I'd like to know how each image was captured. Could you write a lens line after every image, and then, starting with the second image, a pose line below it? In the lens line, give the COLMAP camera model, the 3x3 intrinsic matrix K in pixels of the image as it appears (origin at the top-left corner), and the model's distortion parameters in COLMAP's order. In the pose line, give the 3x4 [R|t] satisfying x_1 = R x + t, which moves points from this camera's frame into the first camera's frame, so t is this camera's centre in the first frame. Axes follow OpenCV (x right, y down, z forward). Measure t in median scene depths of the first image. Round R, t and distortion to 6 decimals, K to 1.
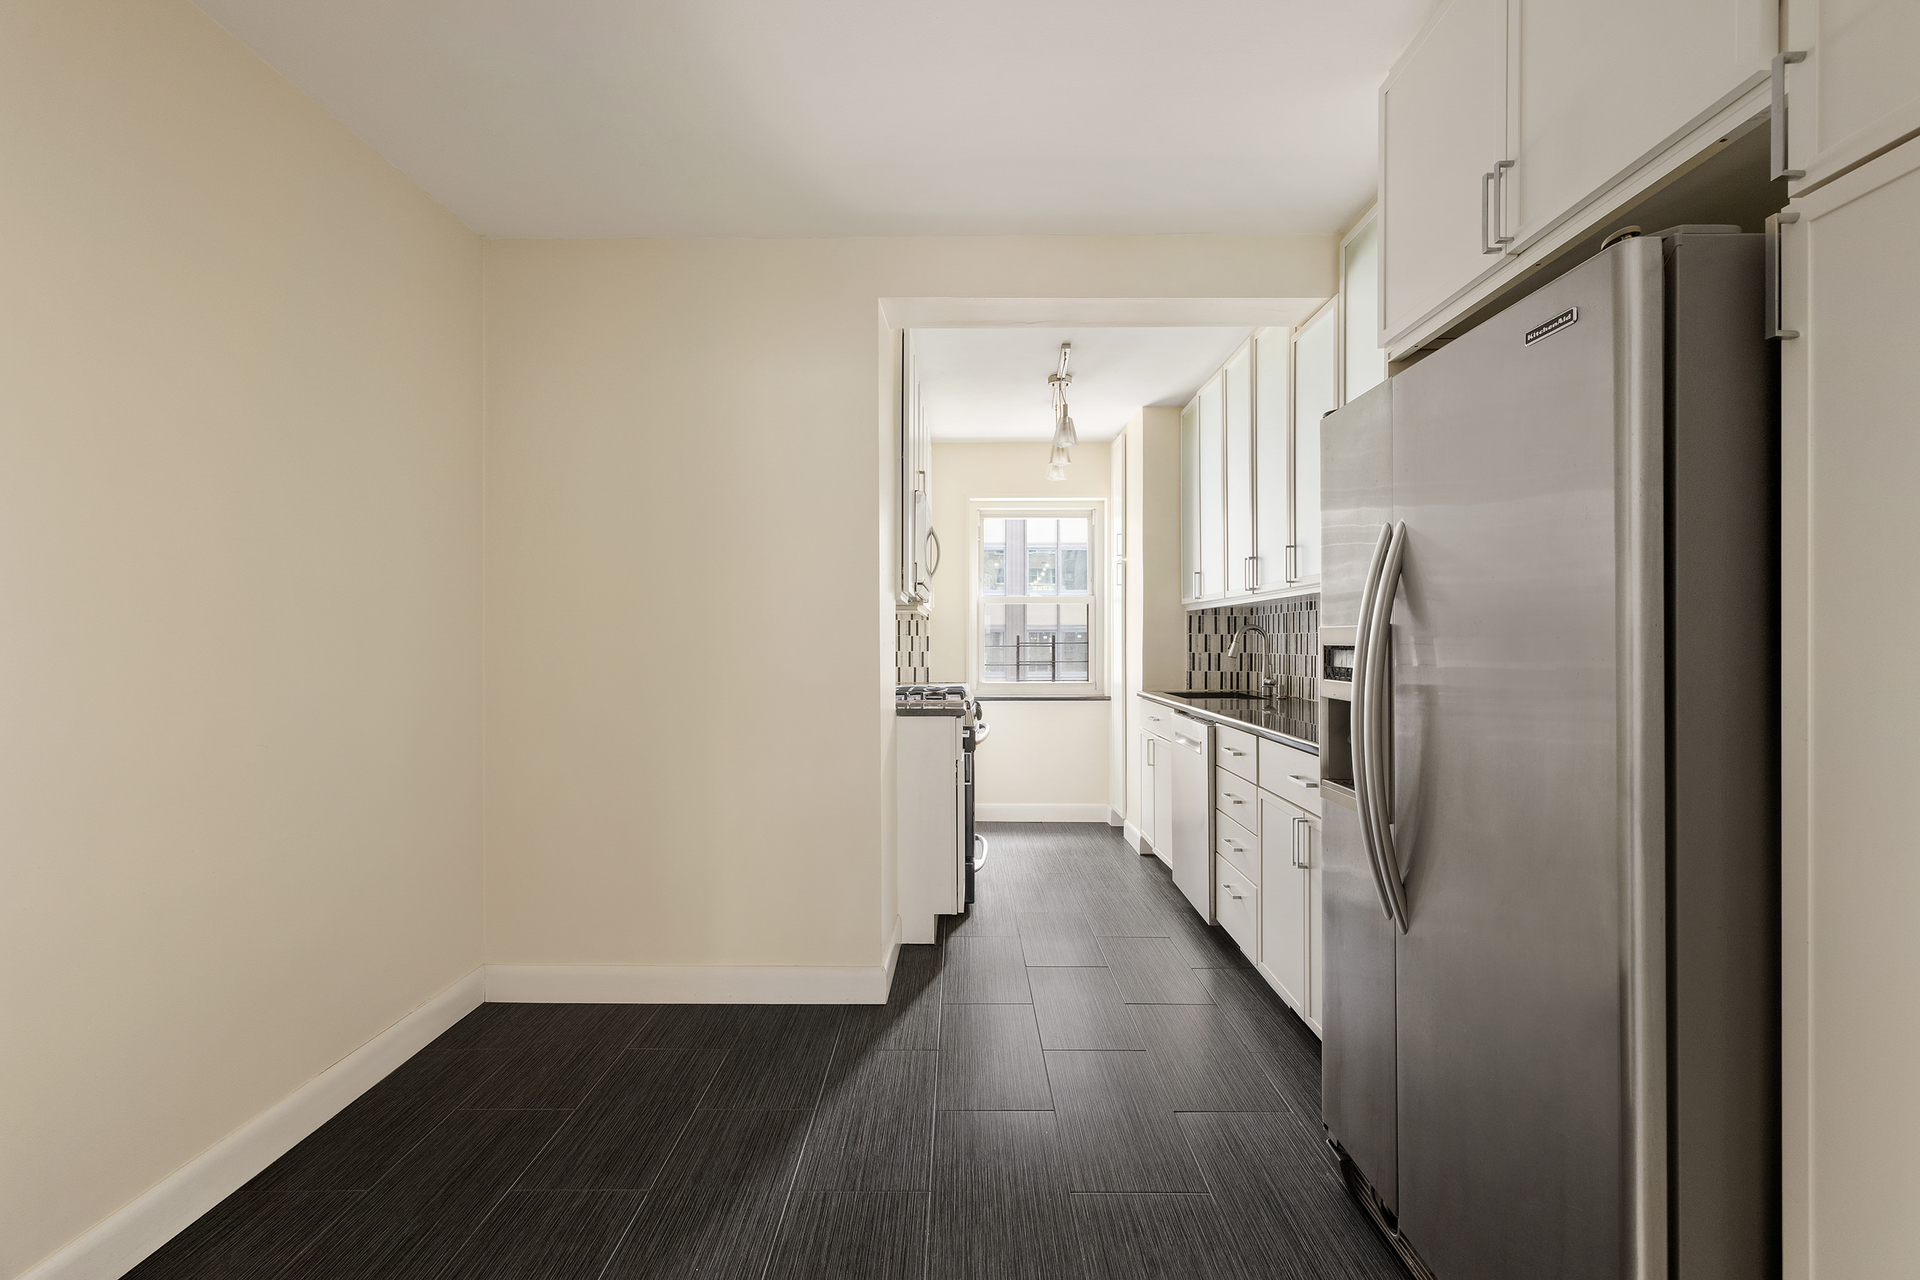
lens RADIAL K [[833.1, 0, 960.0], [0, 833.1, 640.0], [0, 0, 1]] dist [0.000011, -0.000002]
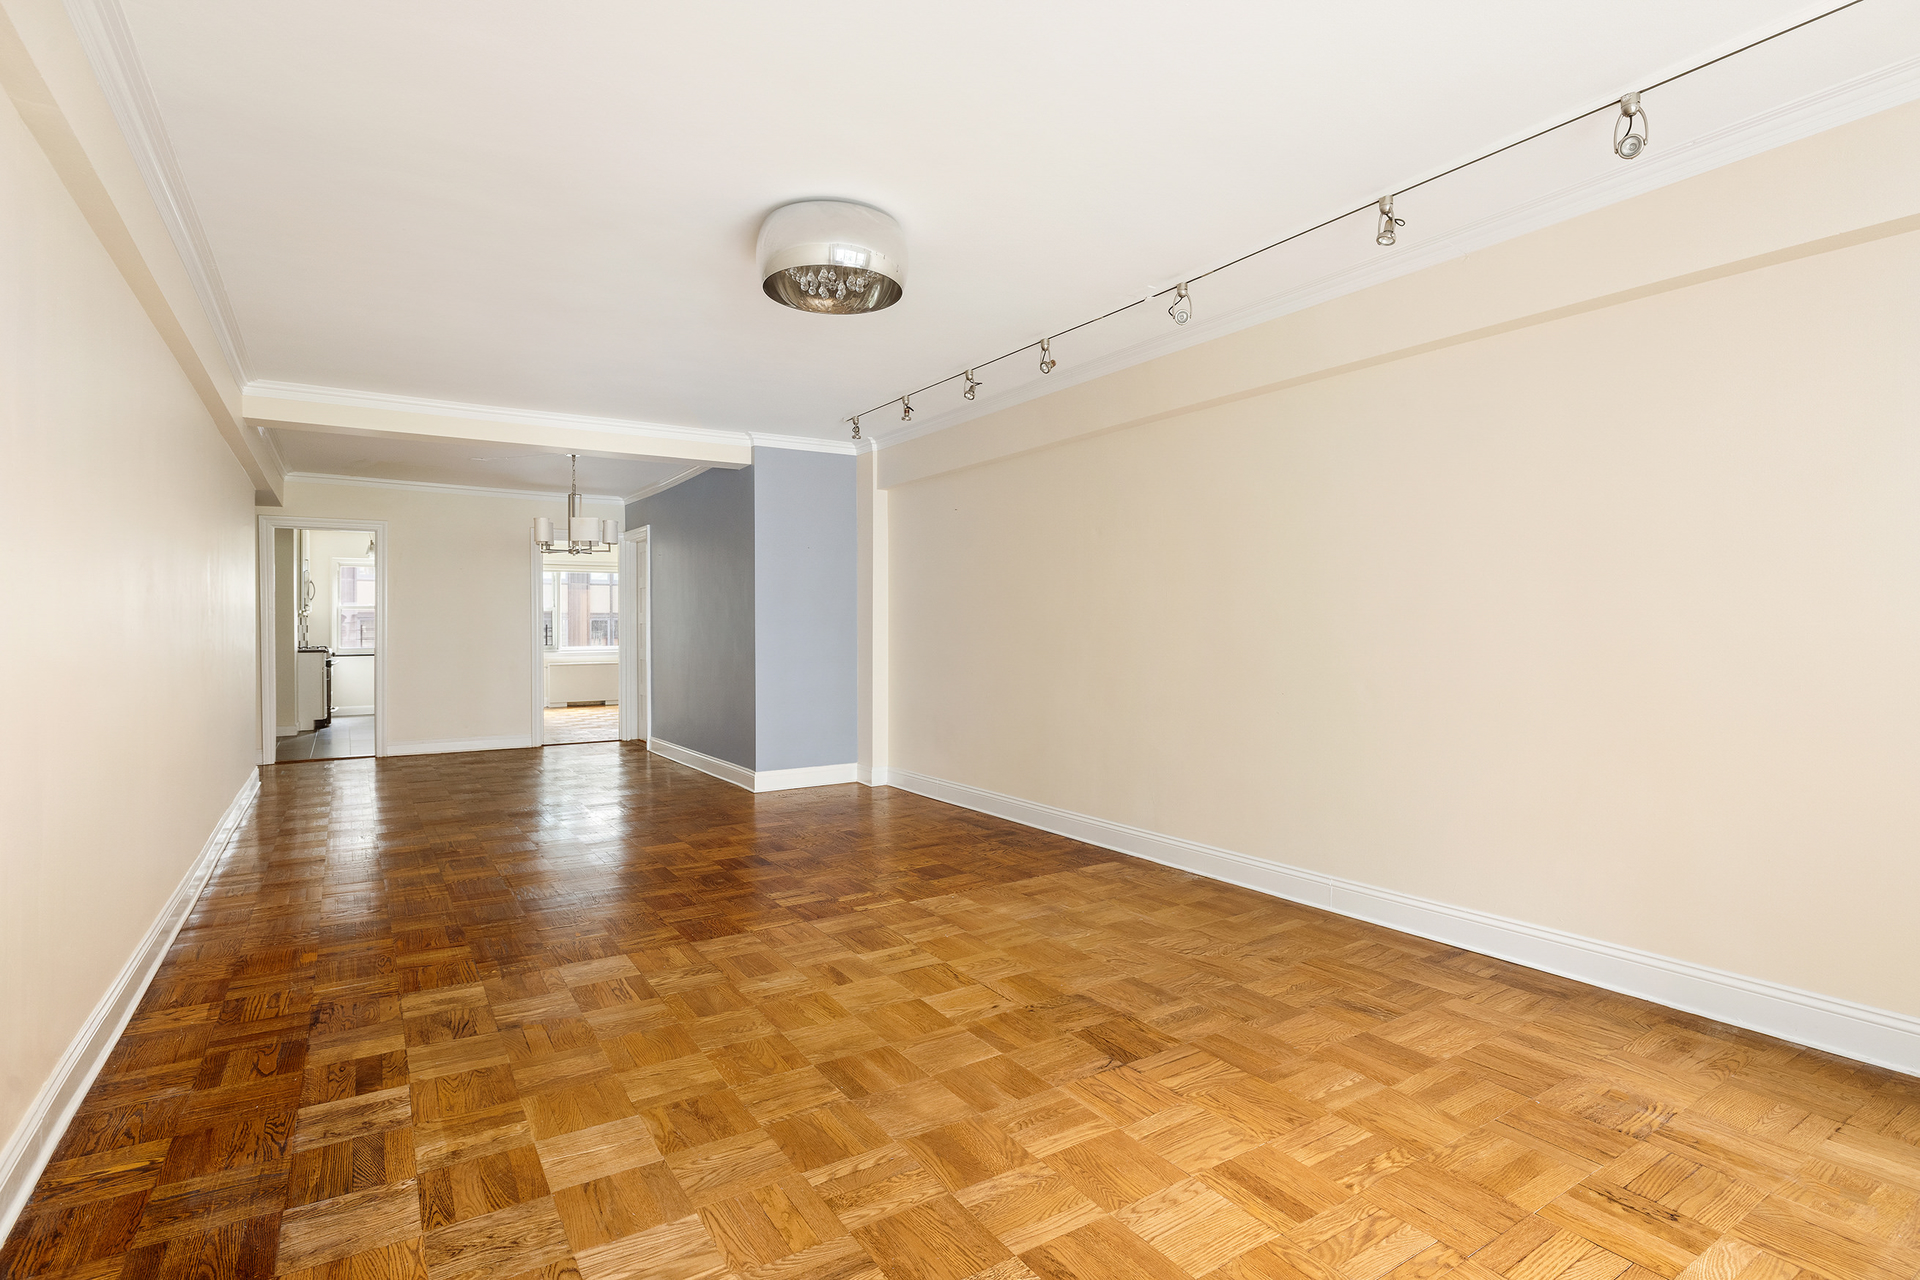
lens RADIAL K [[963.8, 0, 960.0], [0, 963.8, 640.0], [0, 0, 1]] dist [0.000627, 0.000073]
pose [[0.837590, -0.006200, 0.546264, 0.019470], [-0.000158, 0.999933, 0.011592, 0.009418], [-0.546299, -0.009796, 0.837533, -2.750747]]
